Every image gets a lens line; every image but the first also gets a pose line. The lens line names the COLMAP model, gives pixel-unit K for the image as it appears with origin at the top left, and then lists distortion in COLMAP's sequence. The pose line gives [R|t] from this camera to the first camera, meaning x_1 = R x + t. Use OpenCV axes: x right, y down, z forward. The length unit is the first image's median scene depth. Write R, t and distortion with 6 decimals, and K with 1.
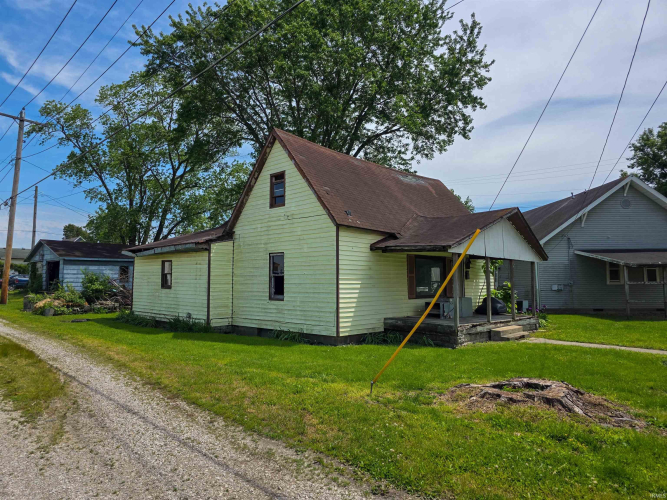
lens RADIAL K [[455.5, 0, 333.7], [0, 455.5, 249.8], [0, 0, 1]] dist [0.023719, -0.002087]
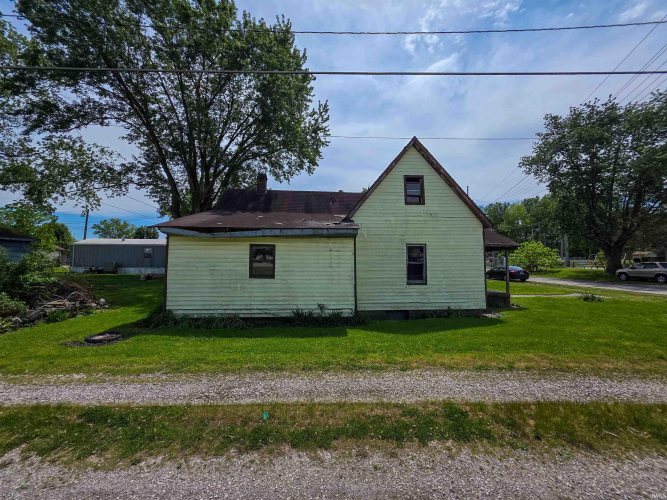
lens RADIAL K [[268.5, 0, 334.3], [0, 268.5, 245.6], [0, 0, 1]] dist [0.000504, -0.000298]
pose [[0.684581, 0.040299, 0.727822, -0.753750], [-0.048327, 0.998783, -0.009846, 0.027689], [-0.727333, -0.028433, 0.685696, 0.667112]]
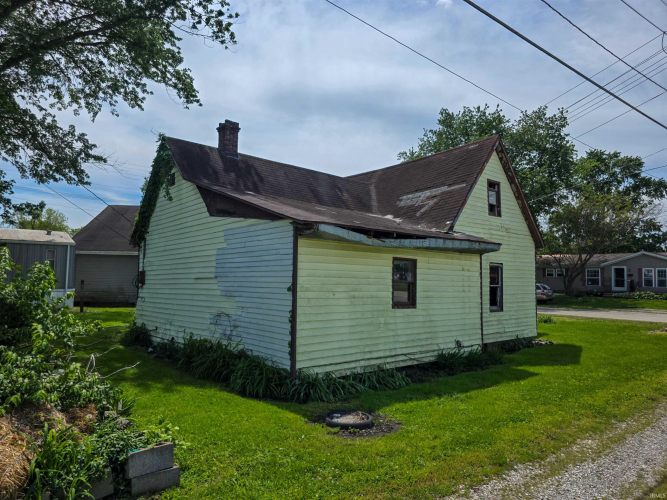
lens RADIAL K [[455.5, 0, 316.2], [0, 455.5, 256.5], [0, 0, 1]] dist [0.023719, -0.002087]
pose [[0.122511, 0.052239, 0.991091, -1.117740], [-0.078513, 0.995994, -0.042792, 0.063517], [-0.989357, -0.072571, 0.126122, 1.230593]]
